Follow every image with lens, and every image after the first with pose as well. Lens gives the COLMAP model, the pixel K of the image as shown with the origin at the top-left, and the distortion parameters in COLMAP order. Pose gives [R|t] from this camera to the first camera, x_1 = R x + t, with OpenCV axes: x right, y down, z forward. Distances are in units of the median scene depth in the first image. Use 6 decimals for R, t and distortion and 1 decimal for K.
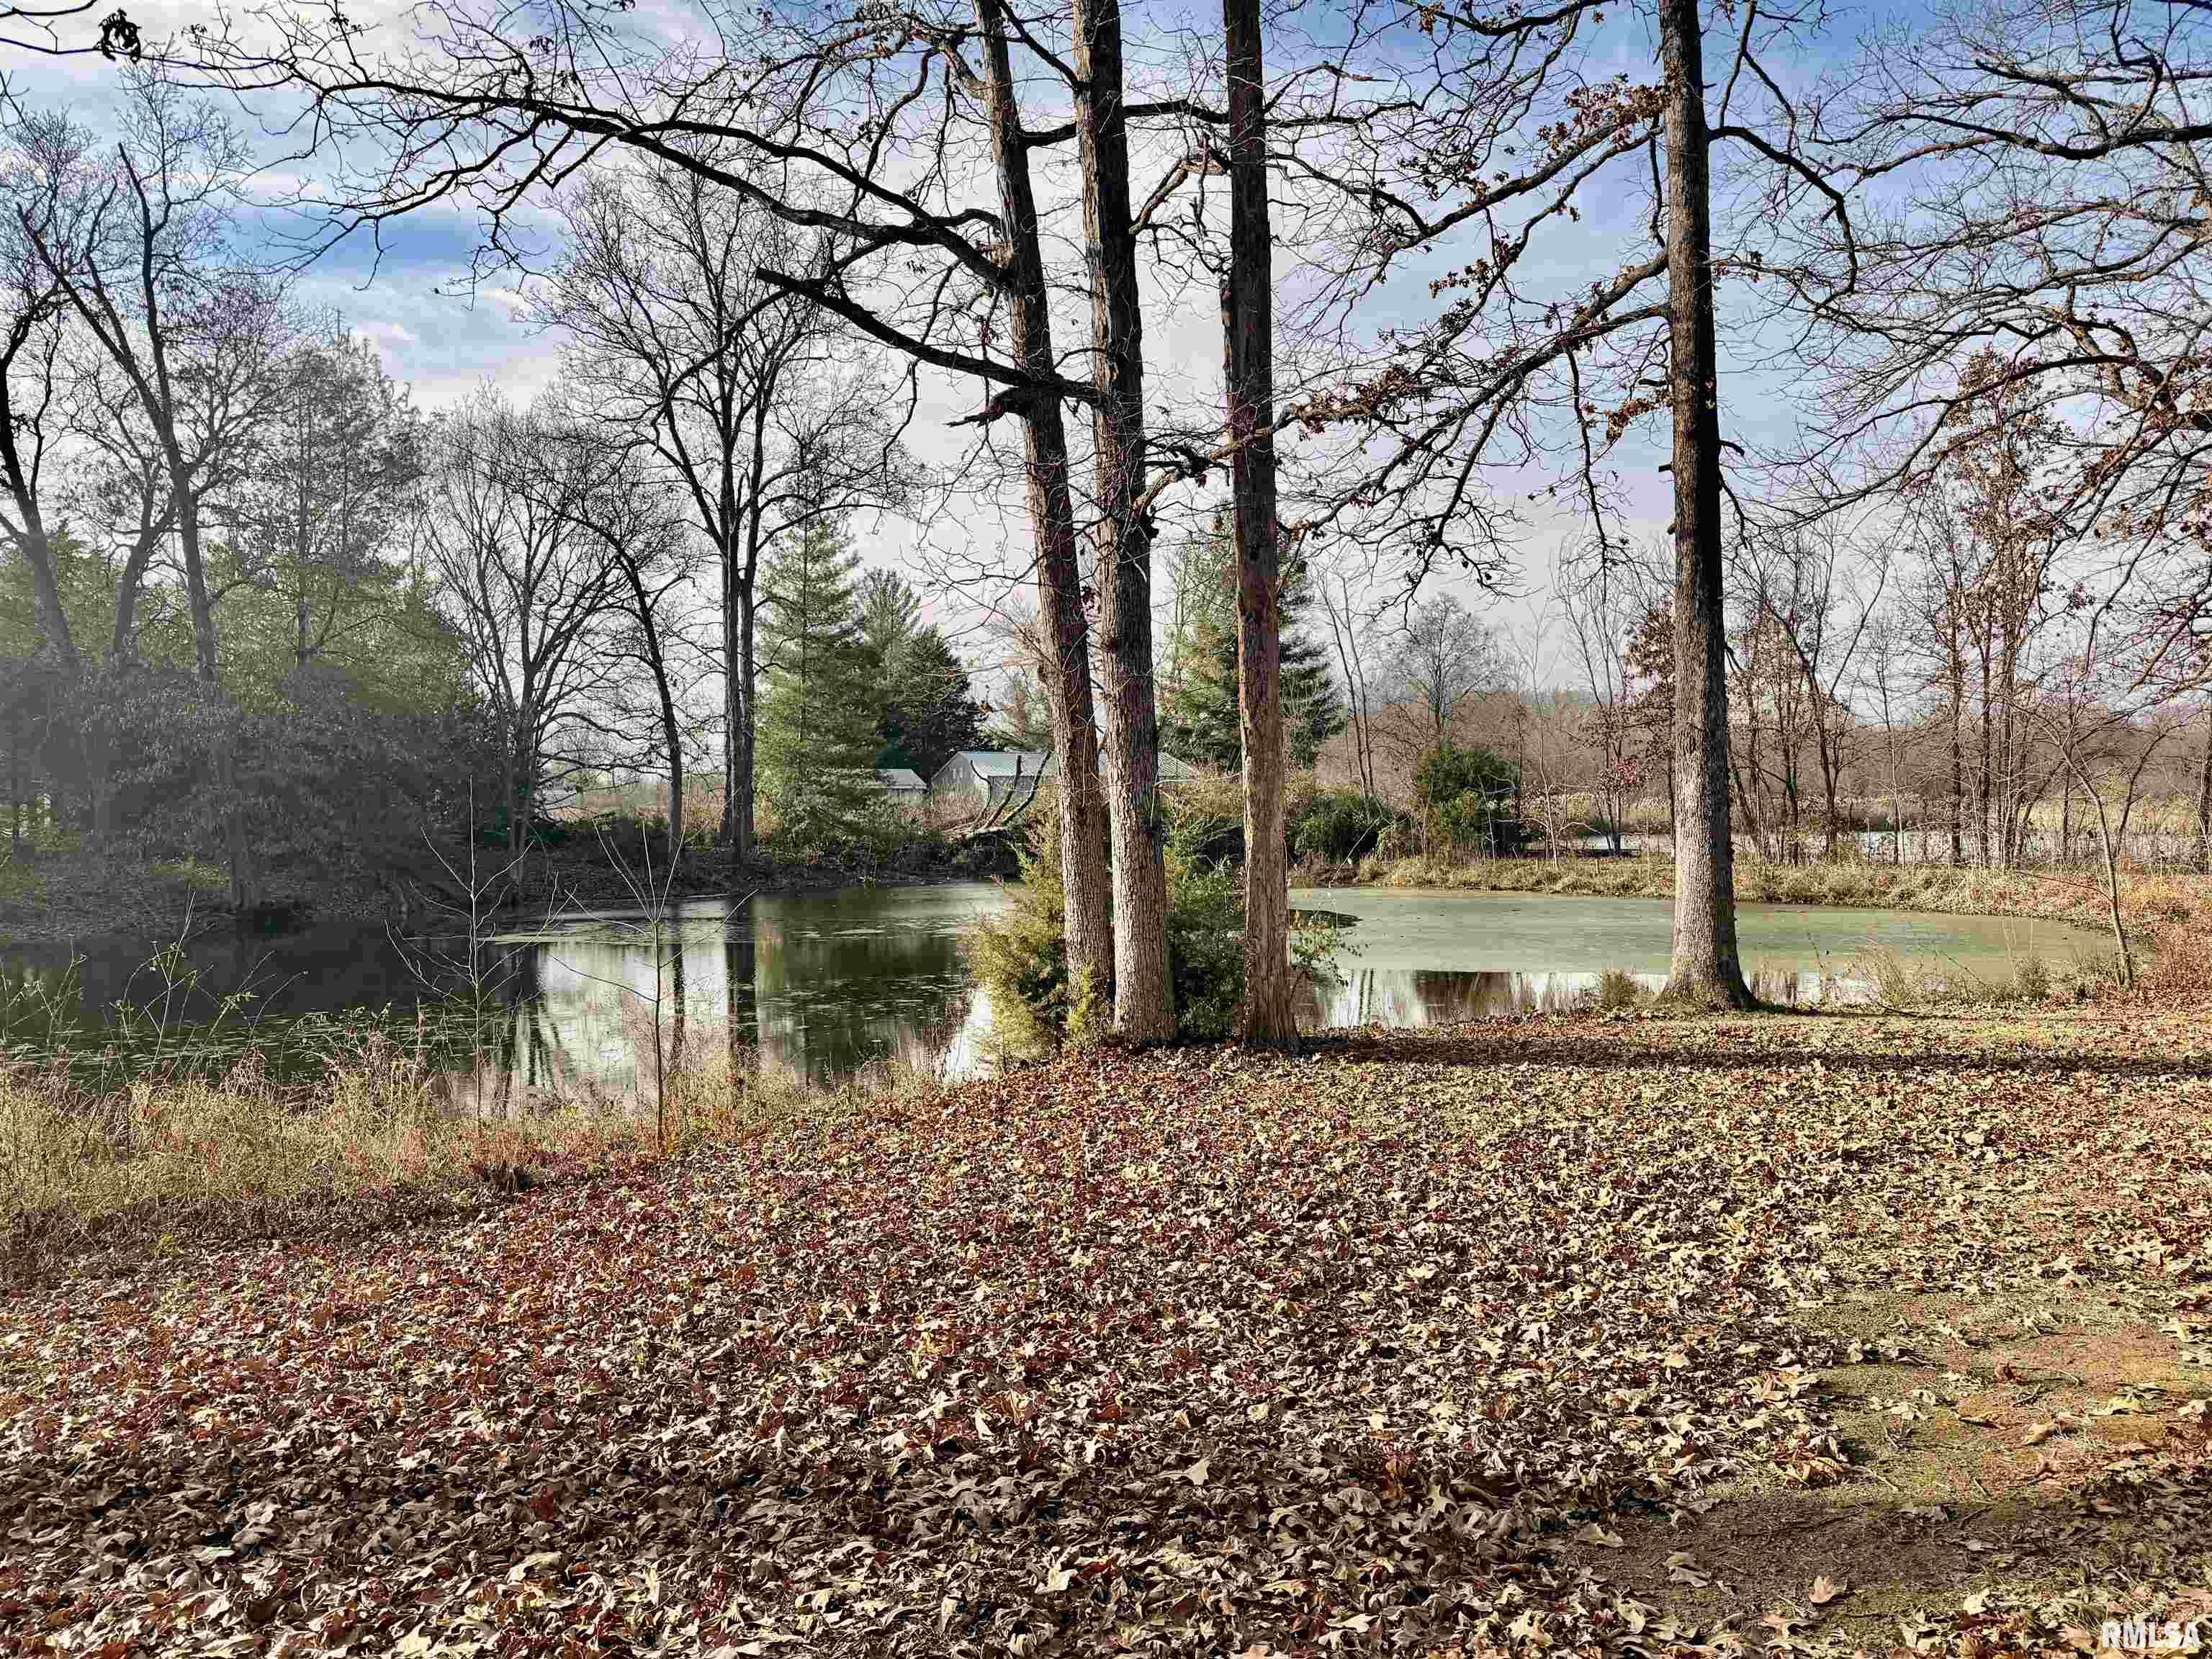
lens RADIAL K [[1547.6, 0, 1103.2], [0, 1547.6, 829.3], [0, 0, 1]] dist [0.042803, -0.053507]
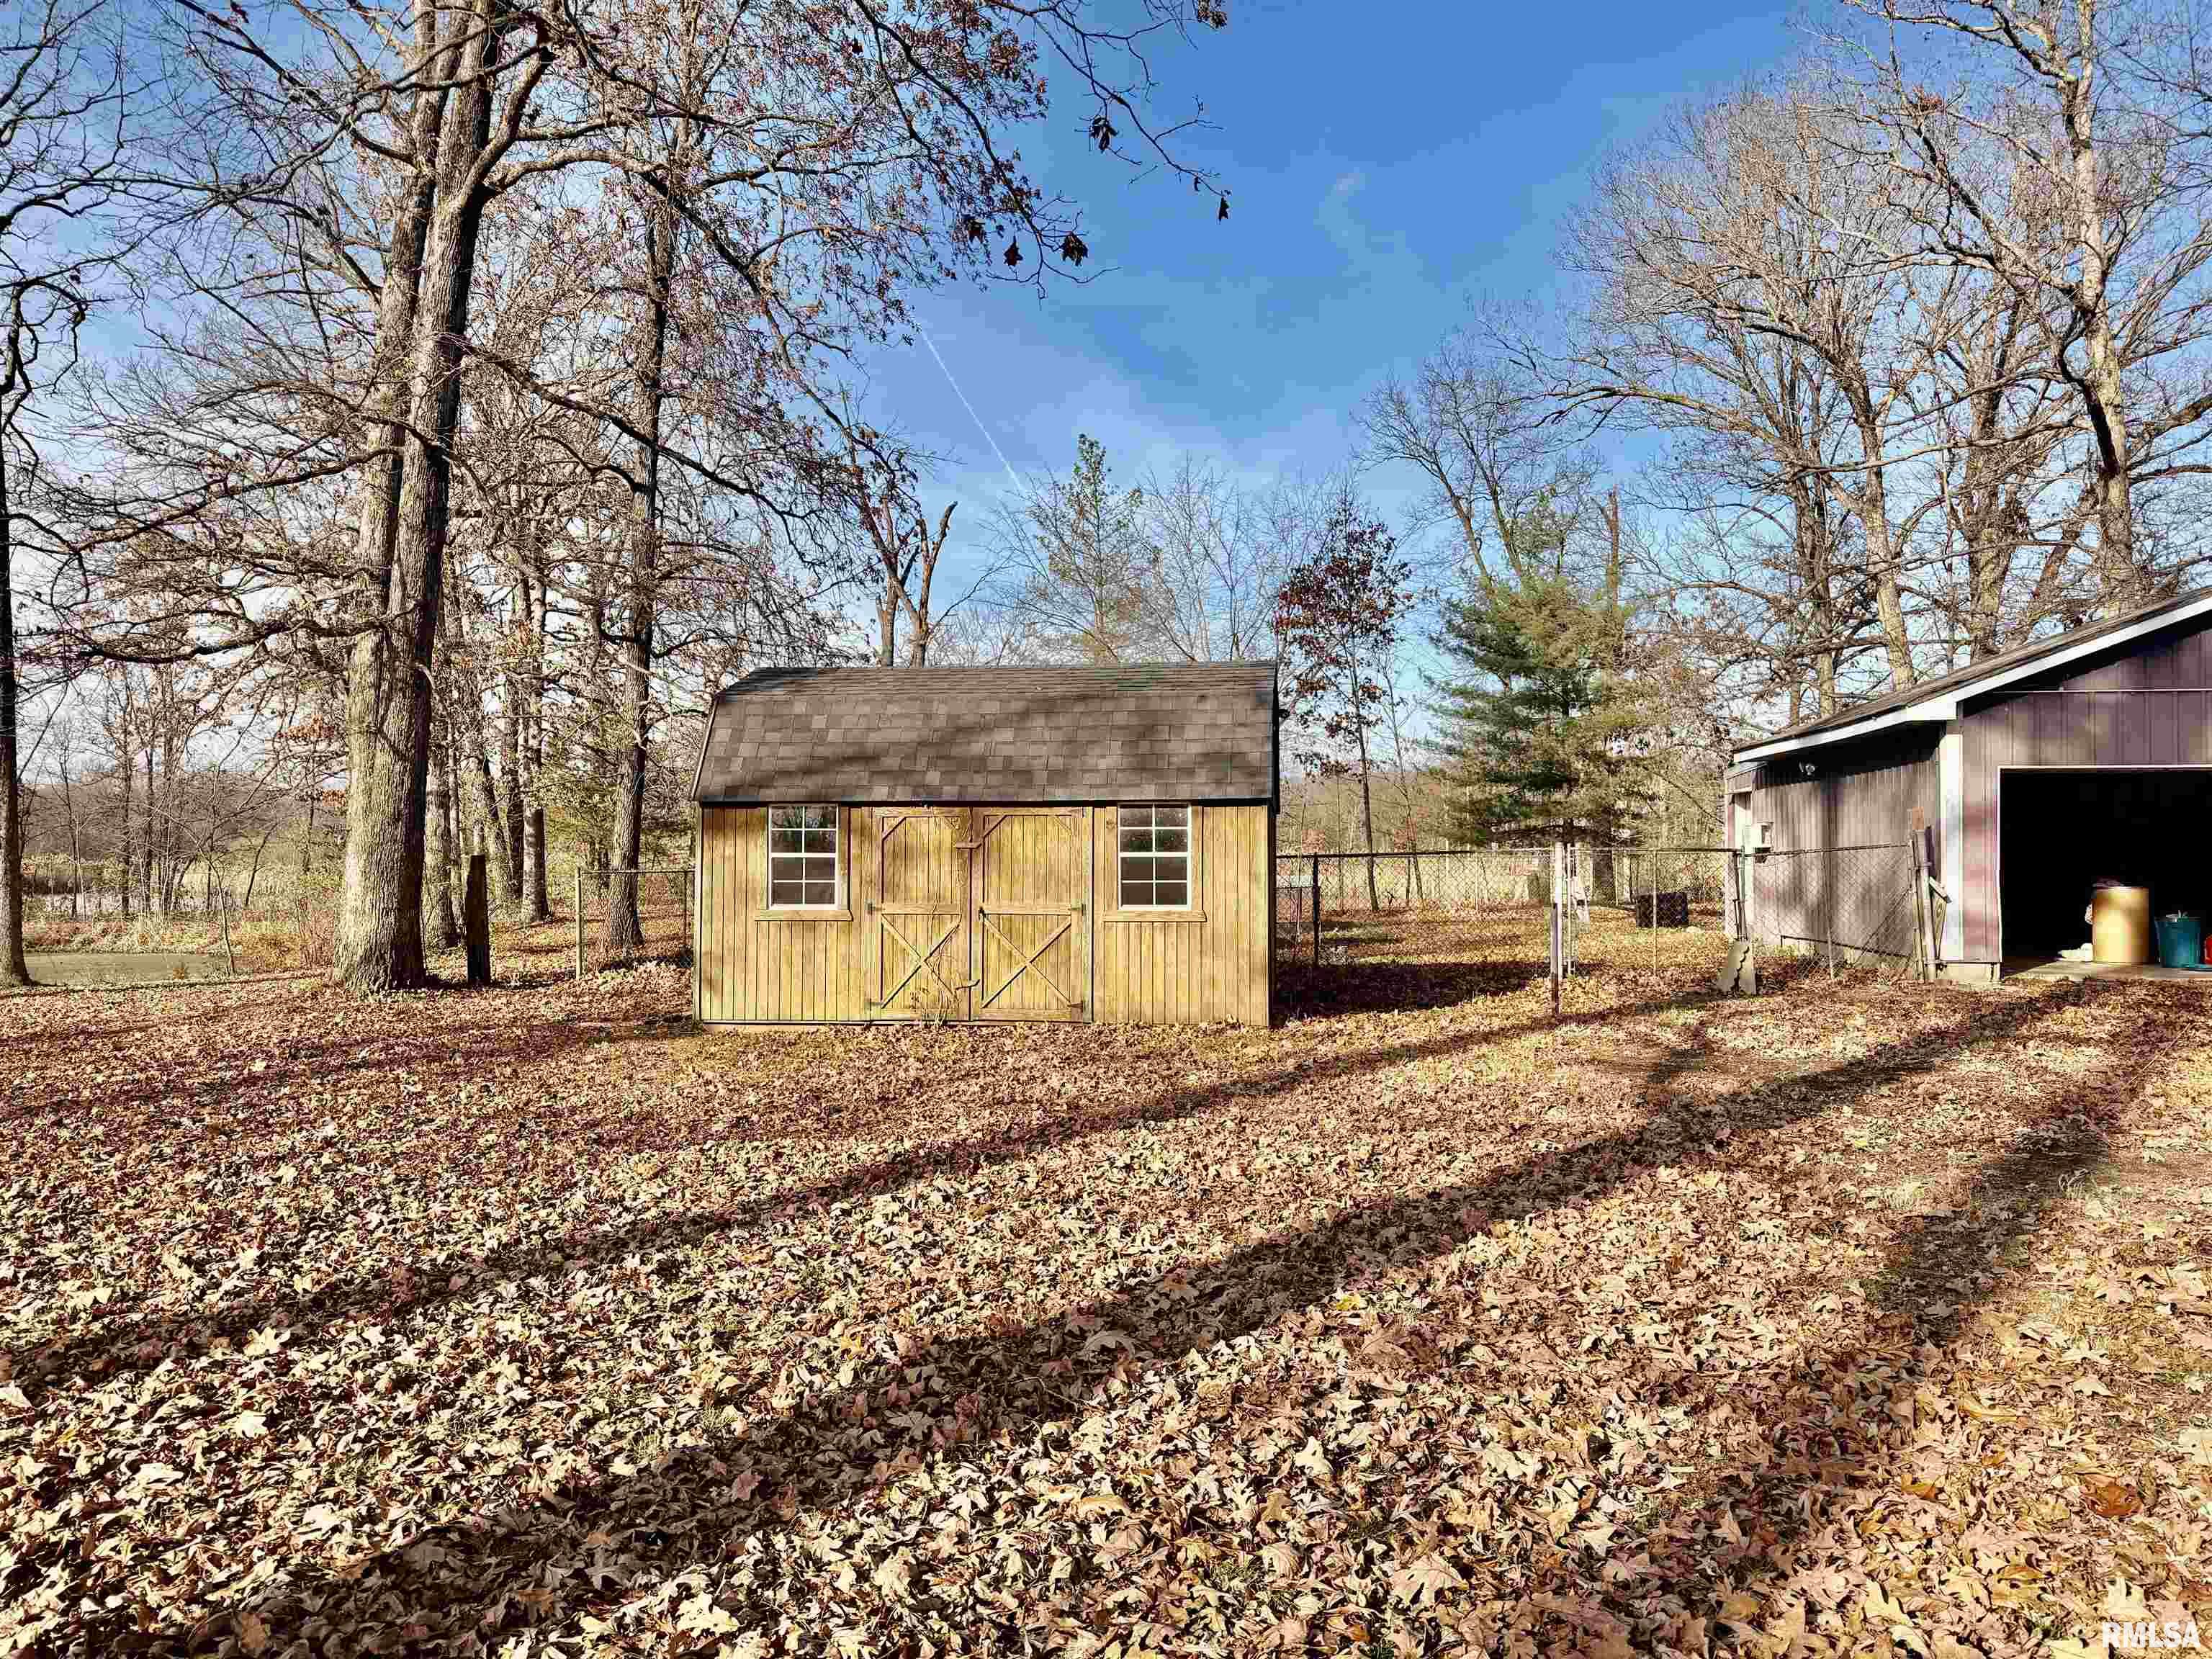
lens RADIAL K [[1547.6, 0, 1102.0], [0, 1547.6, 829.4], [0, 0, 1]] dist [0.042803, -0.053507]
pose [[0.484003, 0.026543, 0.874664, -0.196806], [0.009975, 0.999308, -0.035845, 0.003513], [-0.875009, 0.026074, 0.483403, -0.338754]]
